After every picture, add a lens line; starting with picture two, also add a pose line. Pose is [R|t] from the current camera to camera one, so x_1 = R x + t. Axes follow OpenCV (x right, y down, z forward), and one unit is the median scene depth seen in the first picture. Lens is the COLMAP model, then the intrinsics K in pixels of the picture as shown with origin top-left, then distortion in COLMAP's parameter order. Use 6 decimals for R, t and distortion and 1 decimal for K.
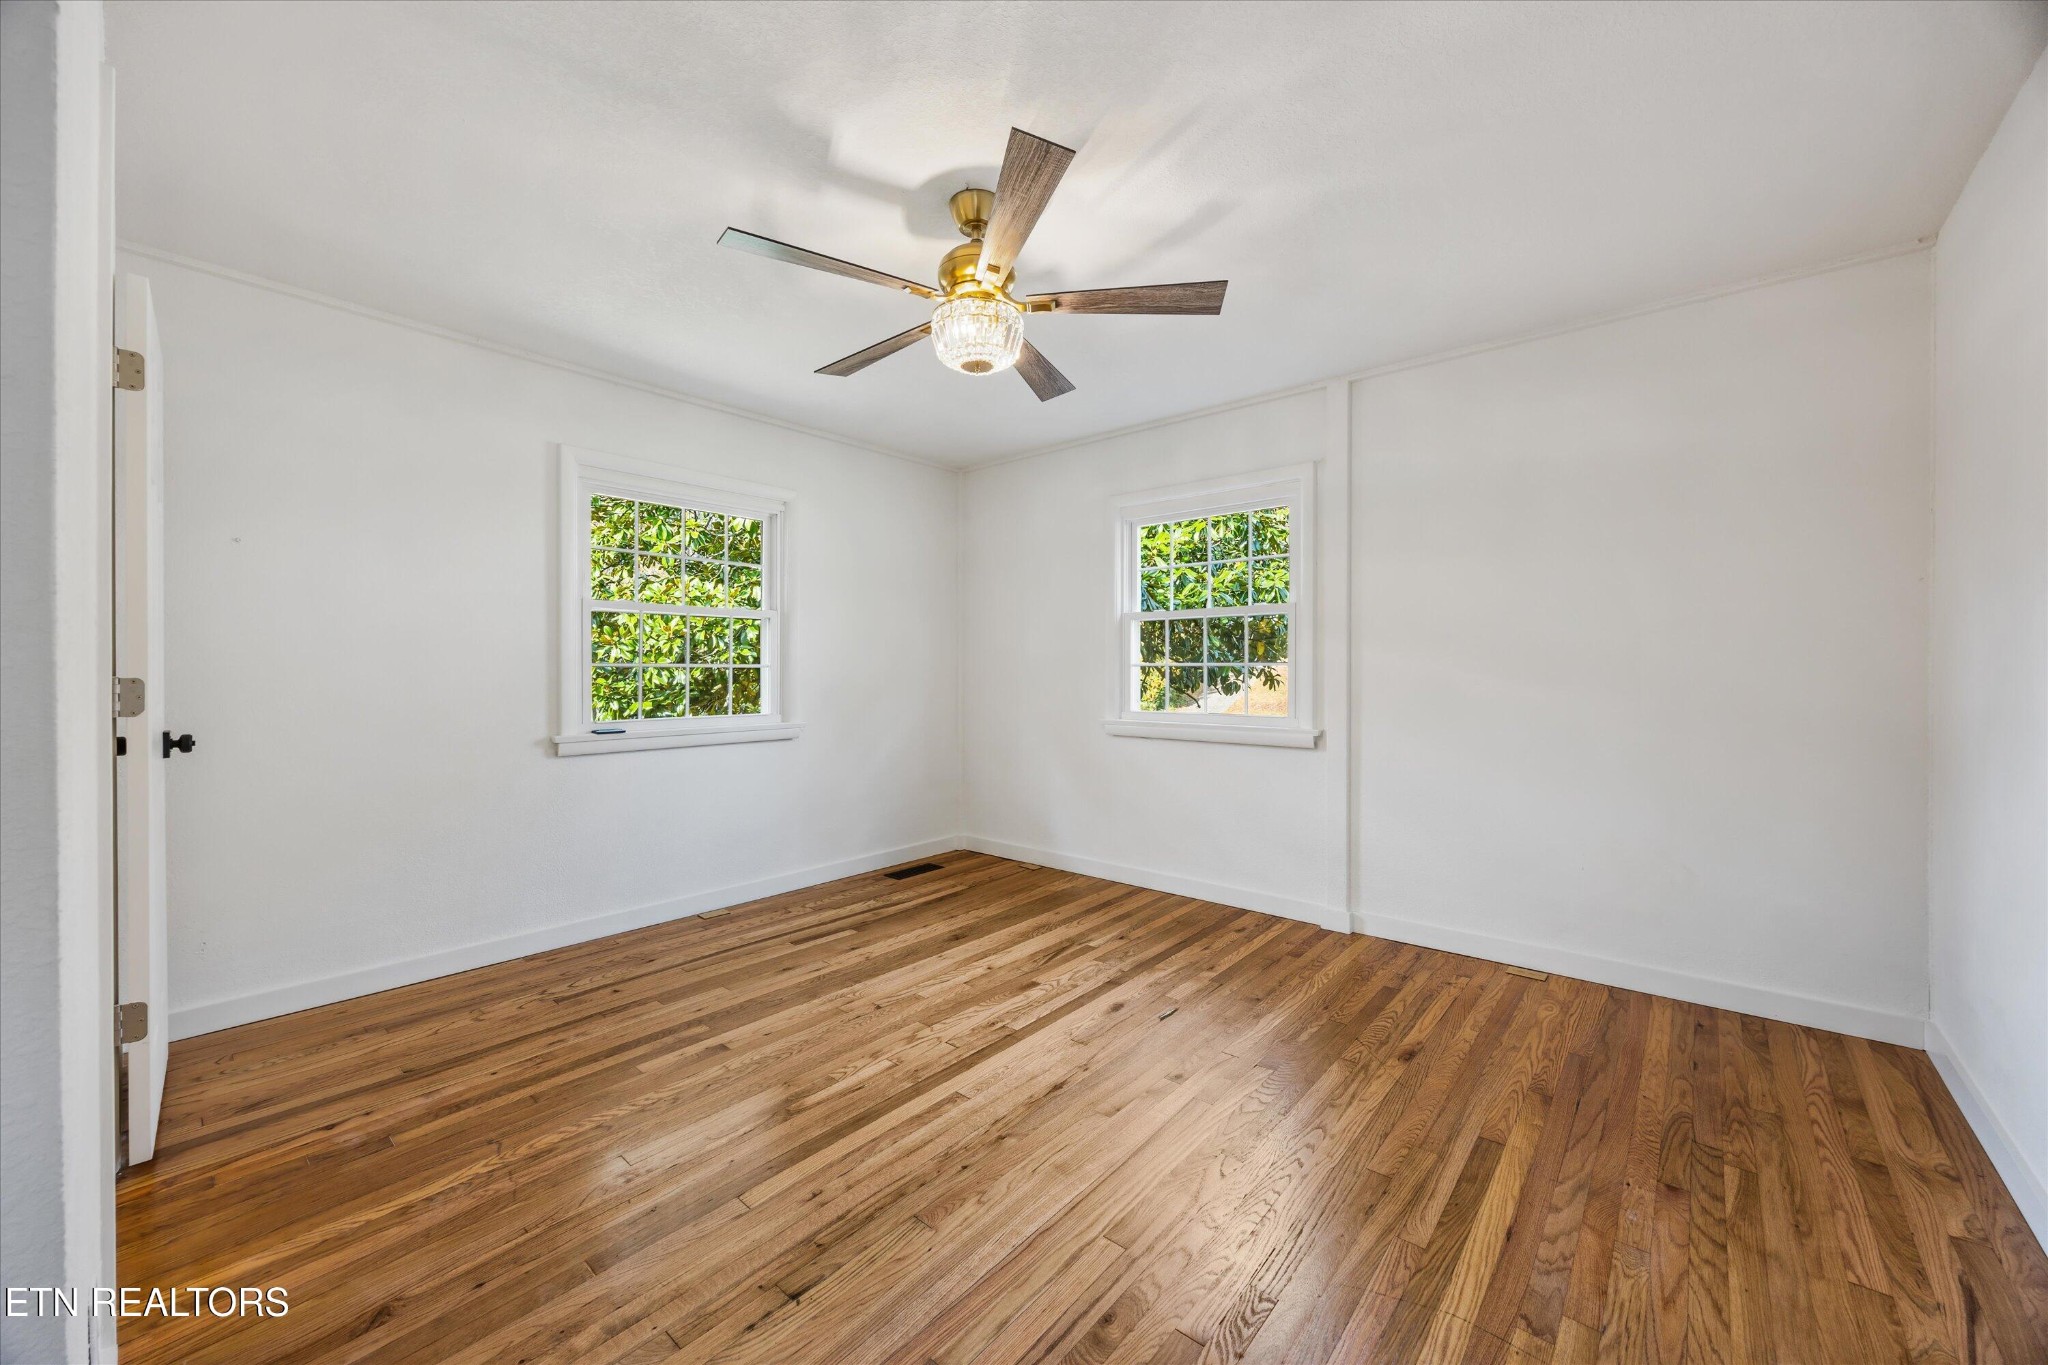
lens RADIAL K [[779.7, 0, 1026.5], [0, 779.7, 678.5], [0, 0, 1]] dist [-0.002480, -0.000143]
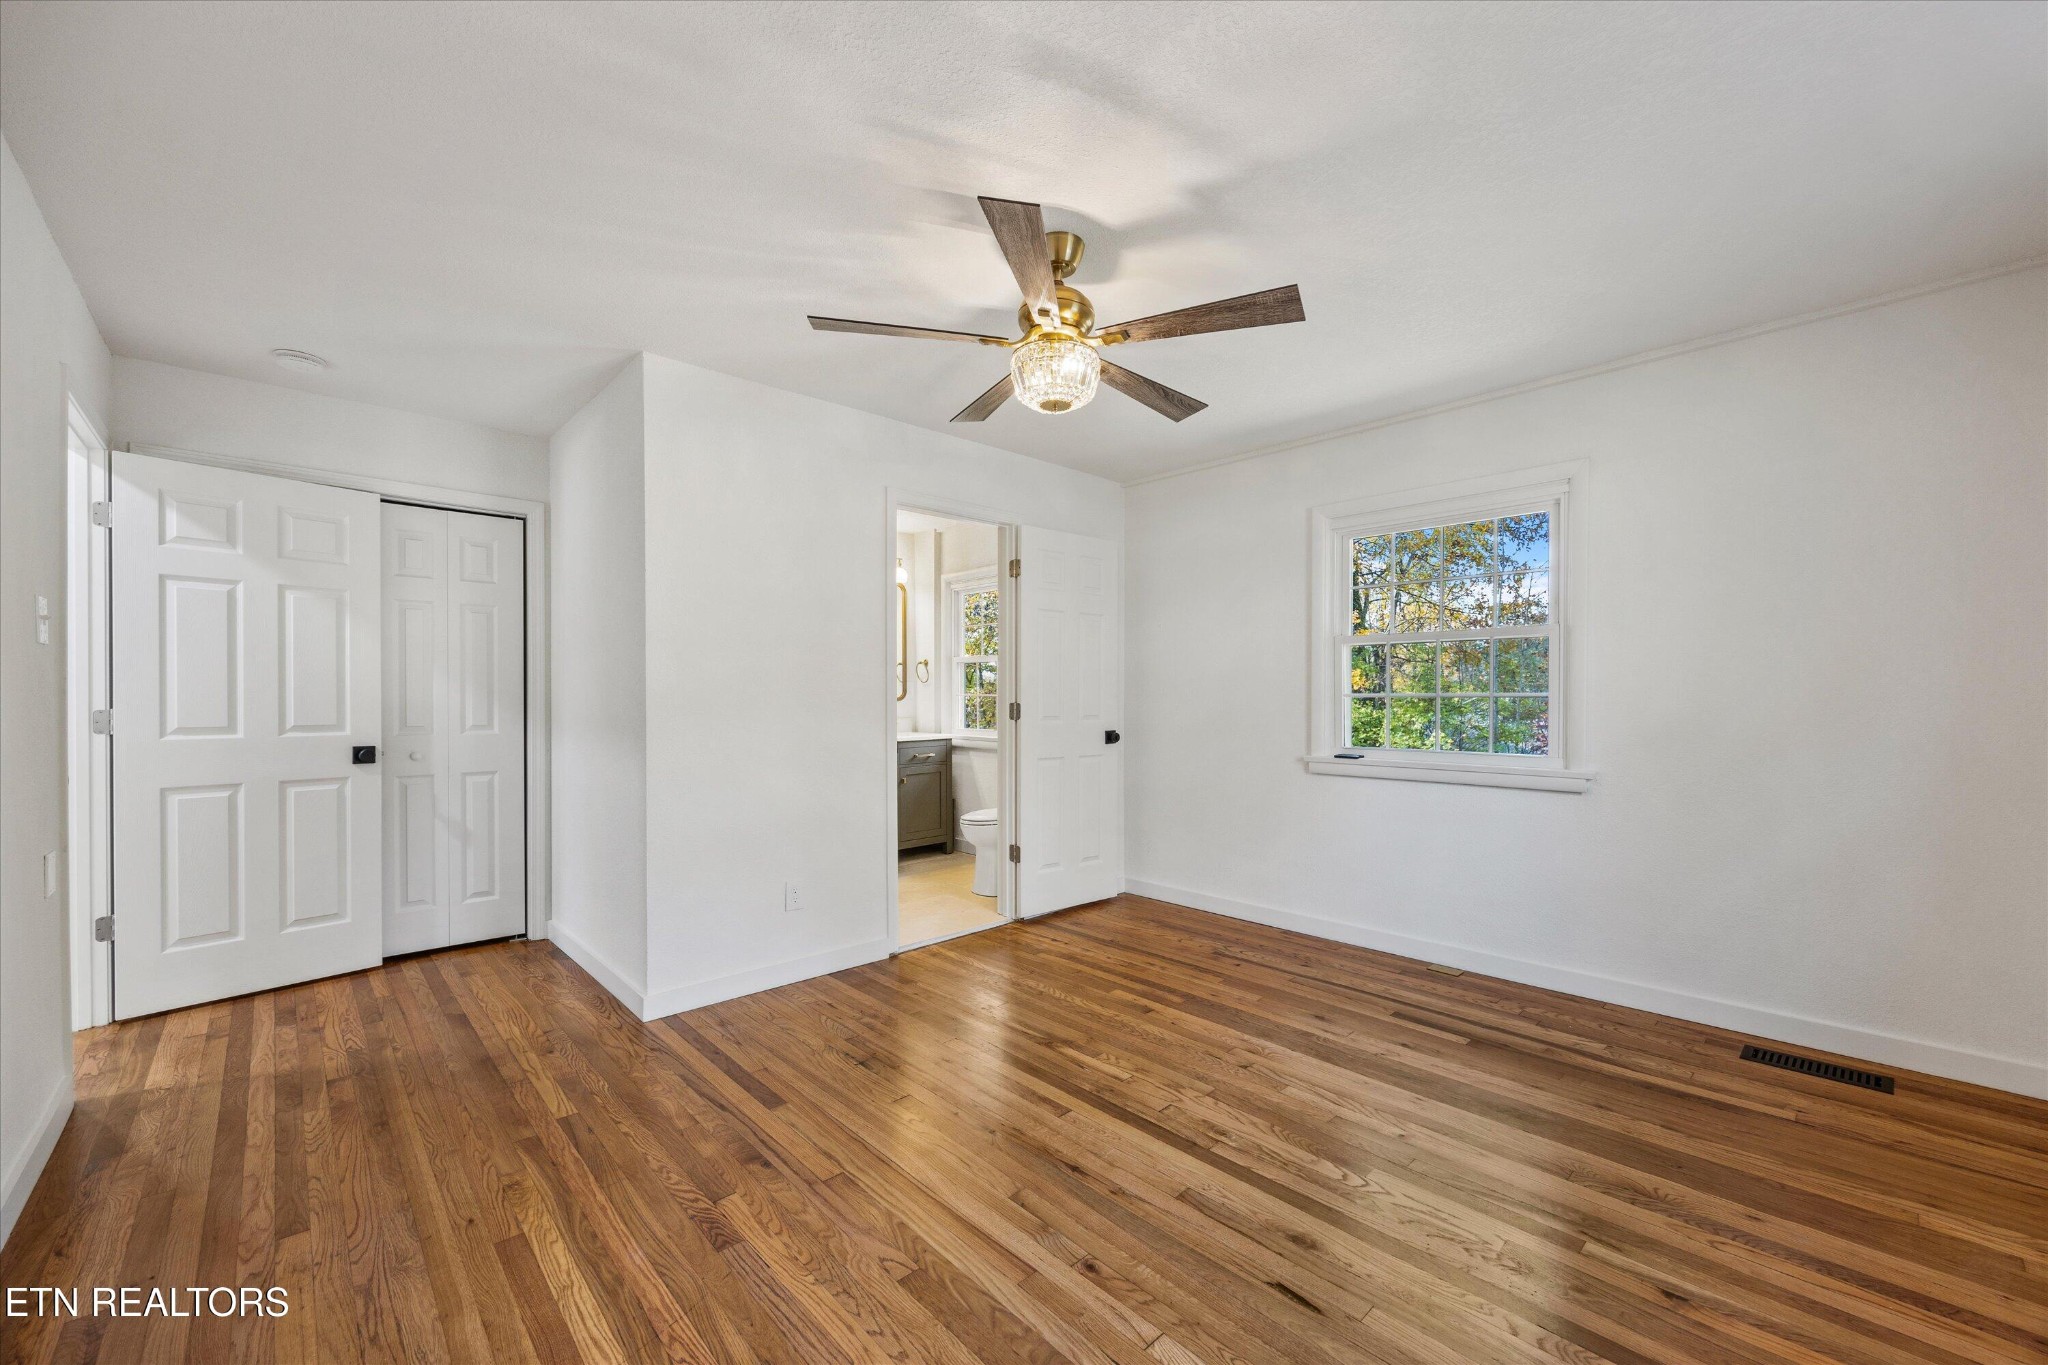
lens RADIAL K [[796.8, 0, 1032.9], [0, 796.8, 697.1], [0, 0, 1]] dist [-0.001072, -0.000174]
pose [[-0.103665, -0.000262, -0.994612, 0.807720], [-0.008757, 0.999961, 0.000649, -0.015132], [0.994574, 0.008777, -0.103663, 0.880557]]
